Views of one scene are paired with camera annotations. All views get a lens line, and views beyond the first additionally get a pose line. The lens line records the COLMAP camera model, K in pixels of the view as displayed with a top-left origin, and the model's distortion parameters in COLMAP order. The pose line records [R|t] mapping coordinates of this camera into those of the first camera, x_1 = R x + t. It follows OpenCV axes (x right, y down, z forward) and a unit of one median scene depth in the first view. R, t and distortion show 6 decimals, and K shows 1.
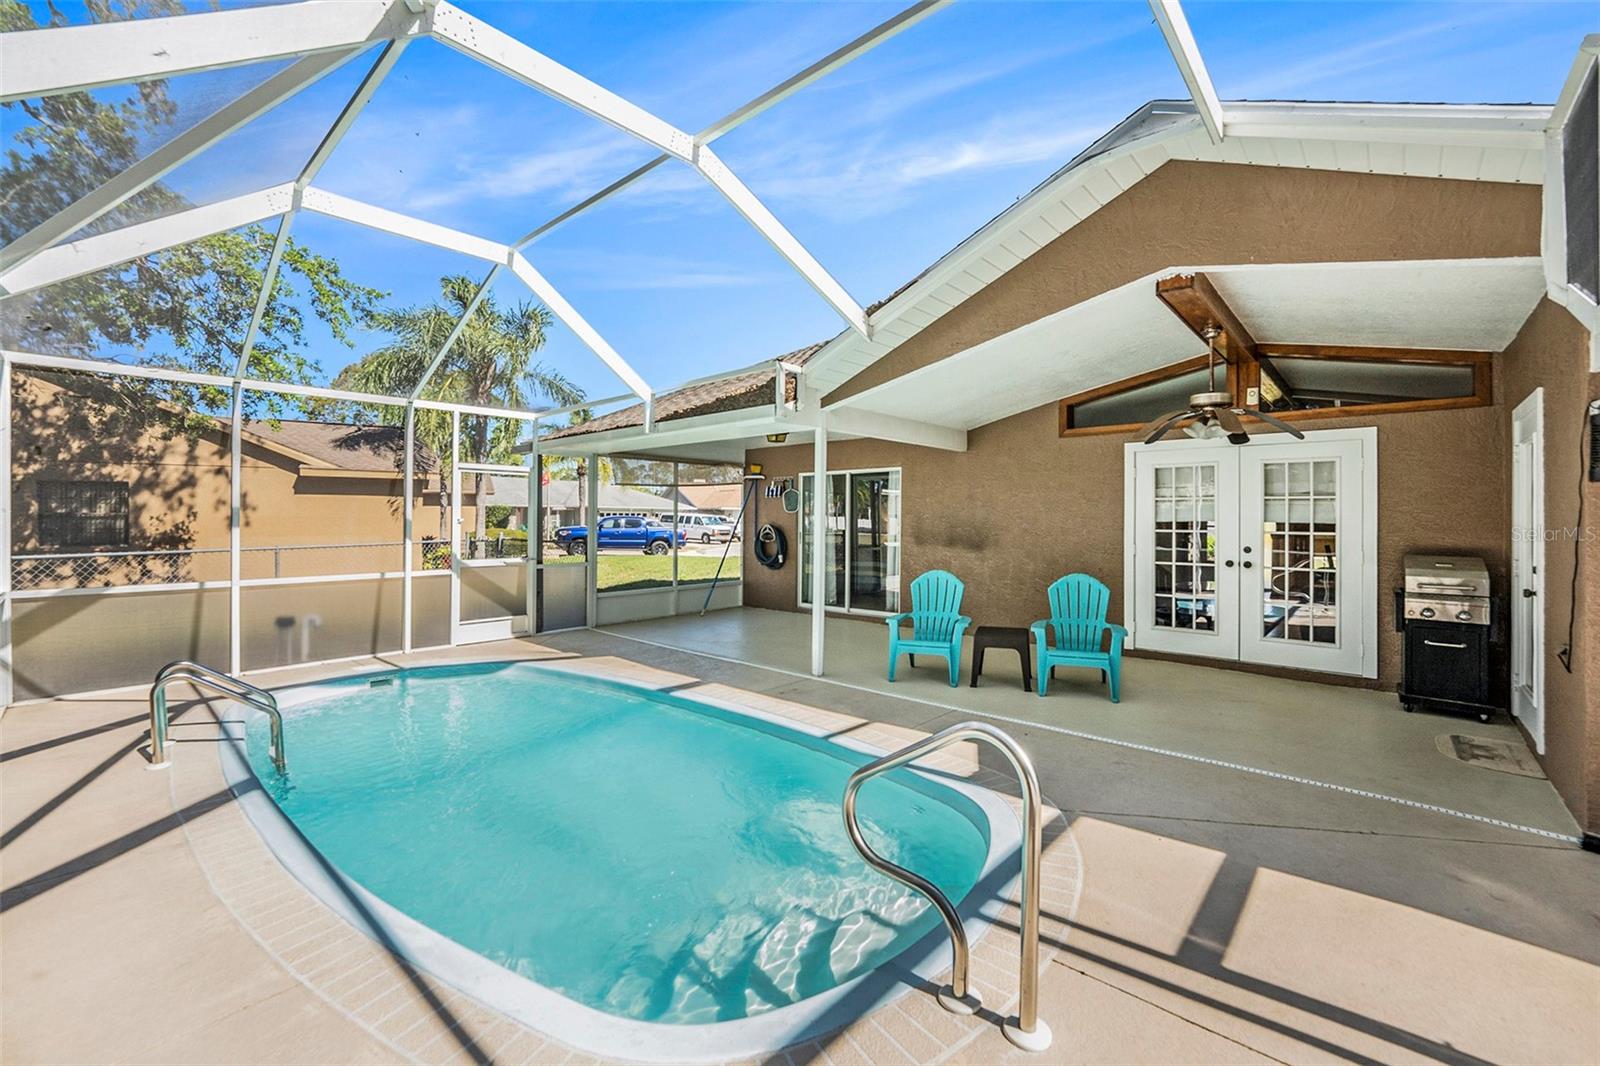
lens RADIAL K [[661.4, 0, 801.1], [0, 661.4, 519.4], [0, 0, 1]] dist [-0.007742, -0.002183]
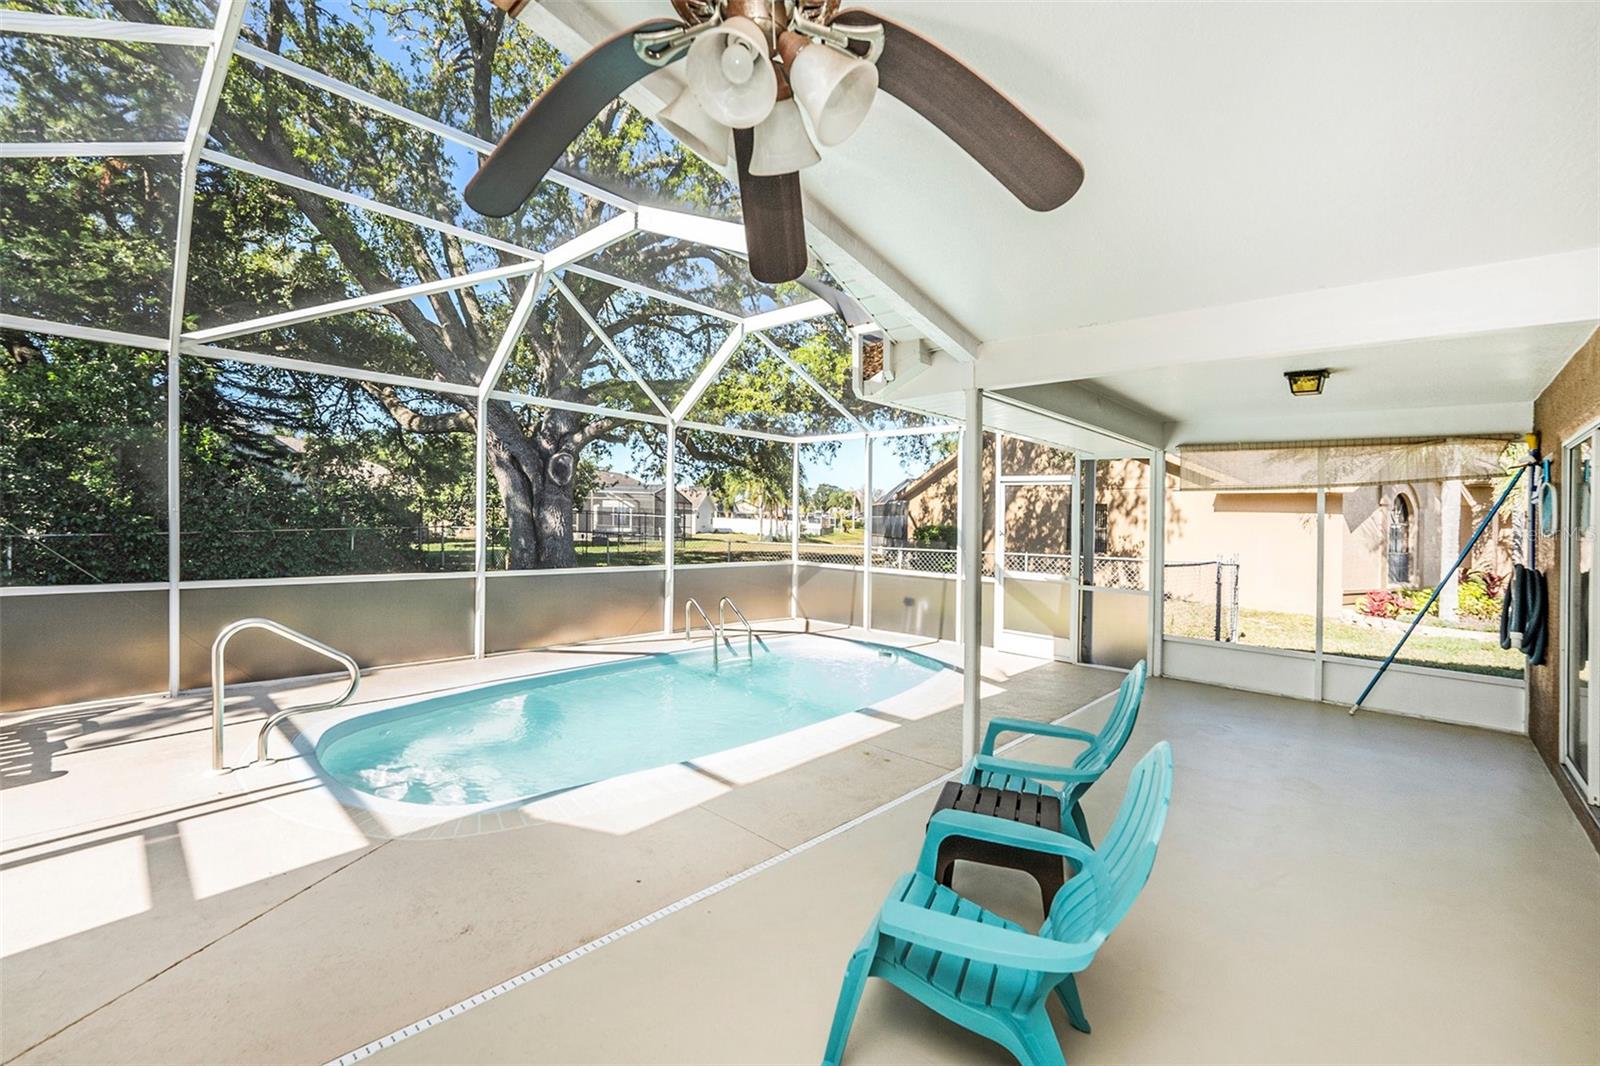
lens RADIAL K [[661.4, 0, 803.1], [0, 661.4, 526.2], [0, 0, 1]] dist [-0.007742, -0.002183]
pose [[-0.030100, 0.011977, -0.999475, 0.643113], [-0.031603, 0.999417, 0.012928, -0.015957], [0.999047, 0.031975, -0.029704, 0.787057]]
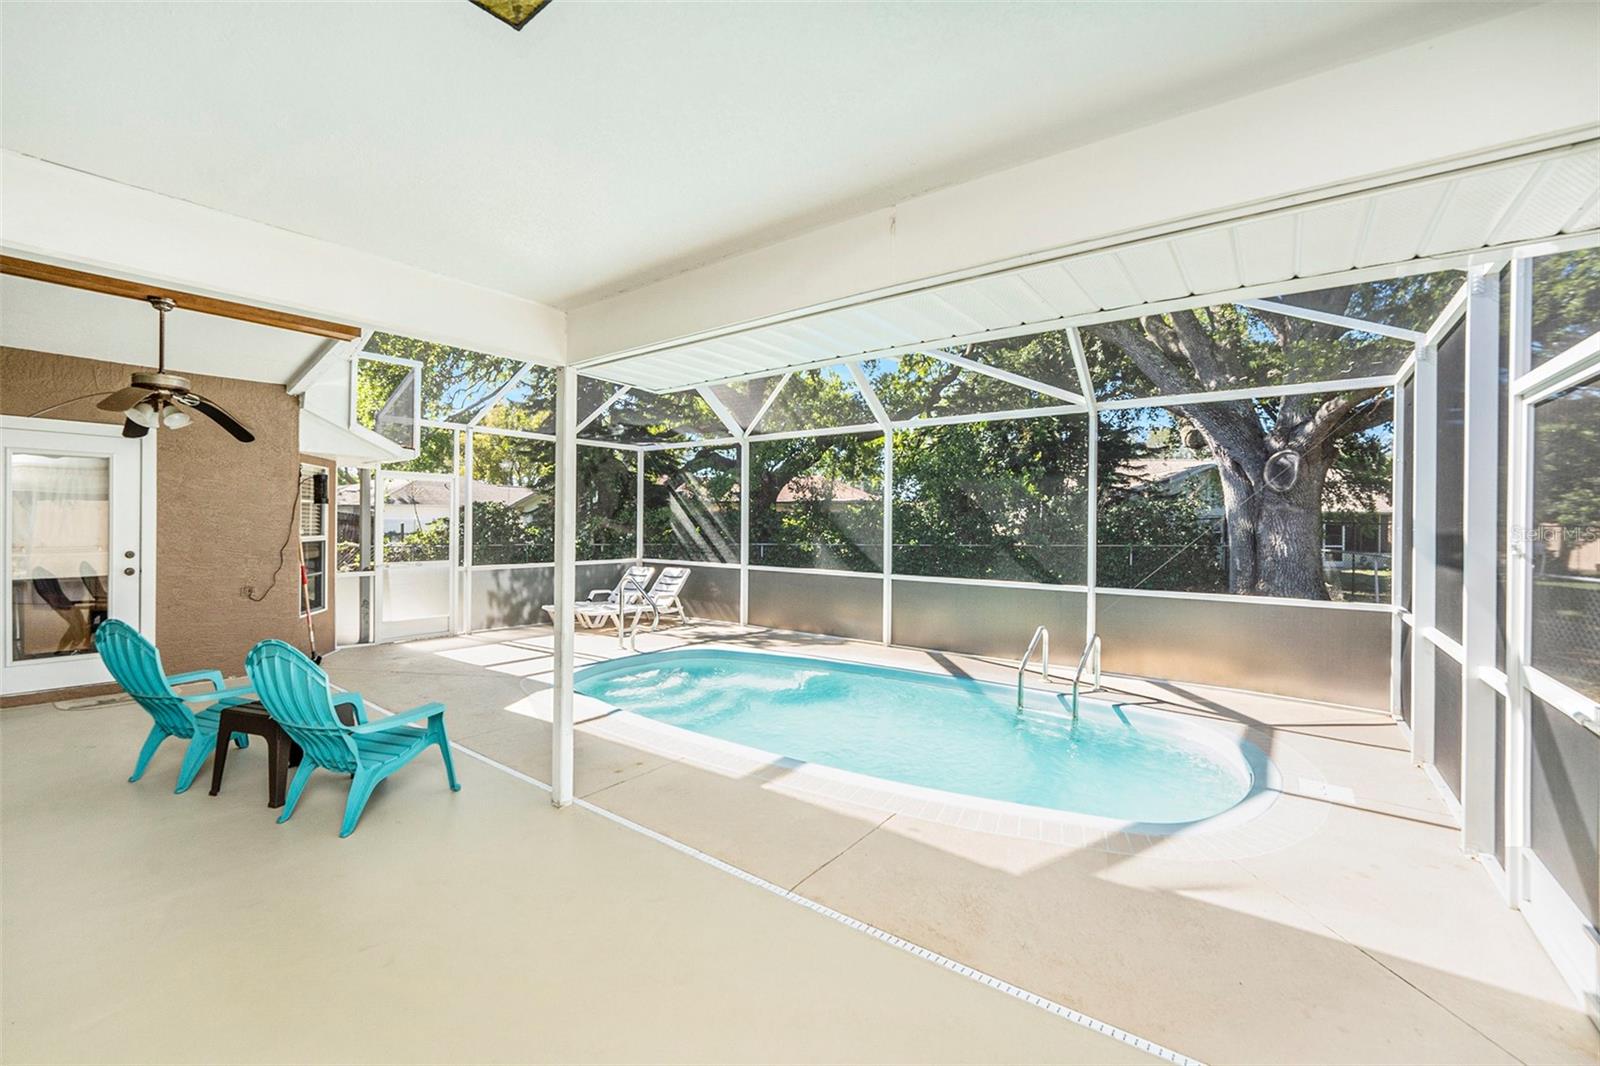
lens RADIAL K [[661.4, 0, 805.8], [0, 661.4, 526.0], [0, 0, 1]] dist [-0.007742, -0.002183]
pose [[-0.994722, -0.013978, -0.101648, -0.112970], [-0.015235, 0.999817, 0.011594, -0.012648], [0.101467, 0.013082, -0.994753, 1.467148]]
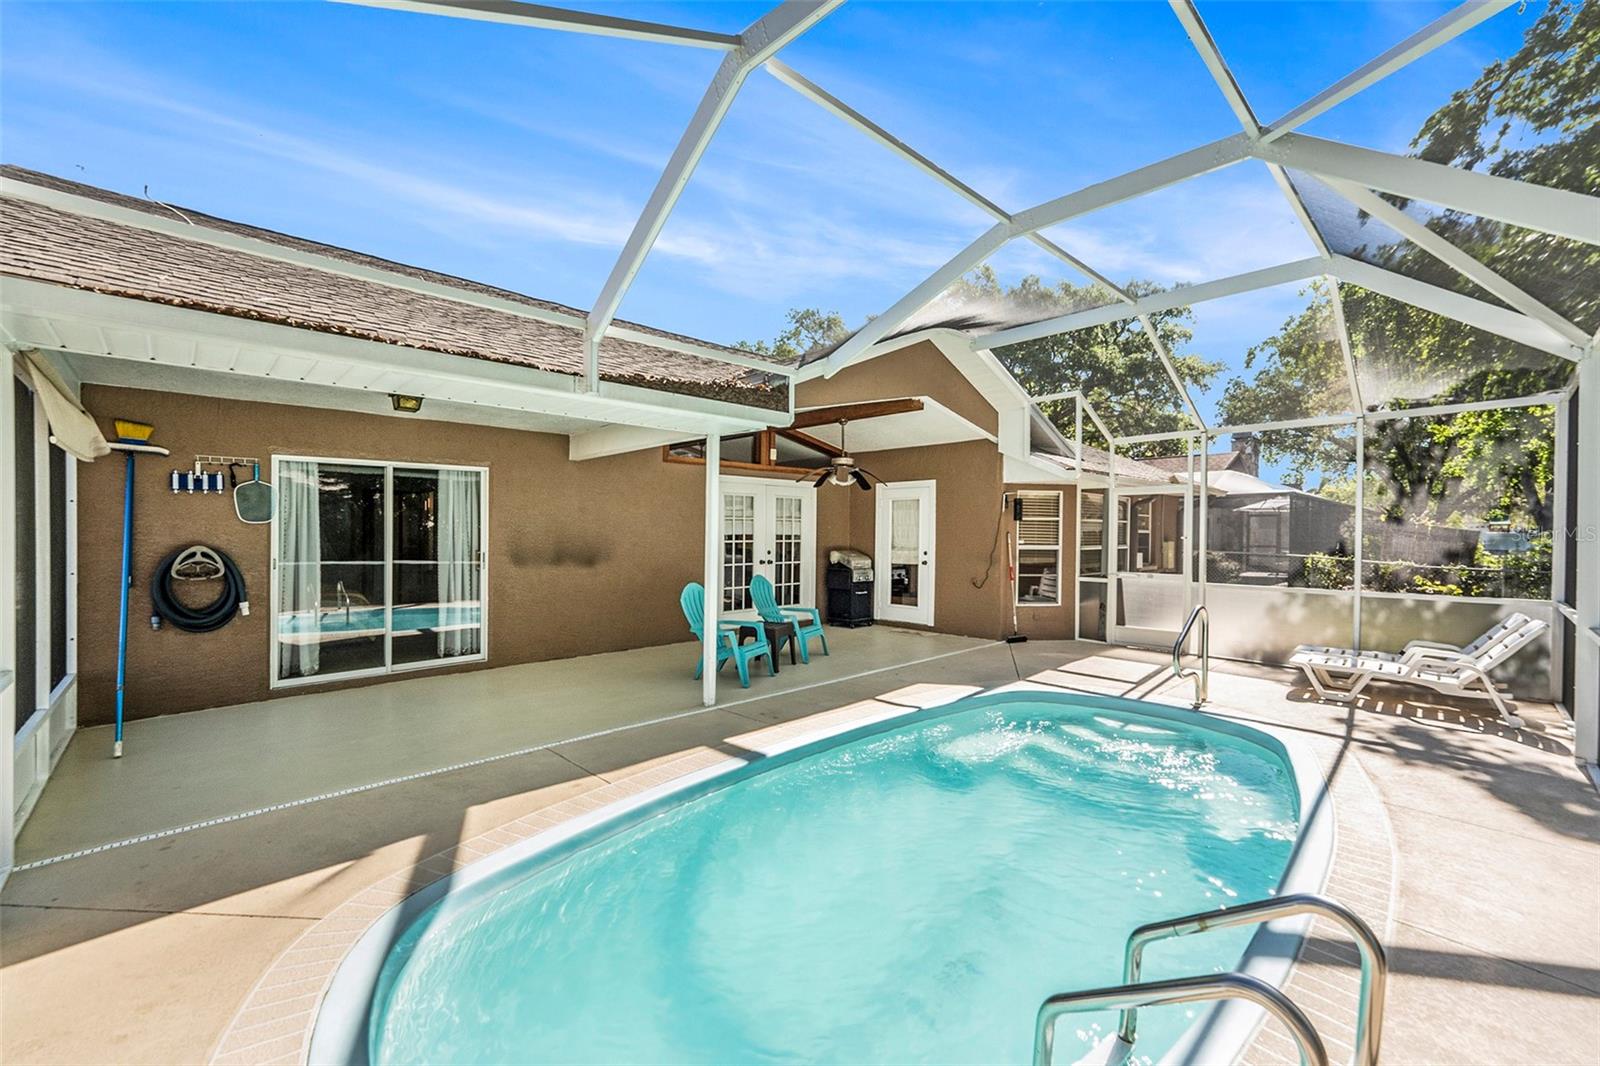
lens RADIAL K [[661.4, 0, 809.6], [0, 661.4, 533.8], [0, 0, 1]] dist [-0.007742, -0.002183]
pose [[0.060313, -0.004426, 0.998170, -0.808858], [0.002875, 0.999987, 0.004260, -0.003627], [-0.998175, 0.002613, 0.060324, 0.750315]]
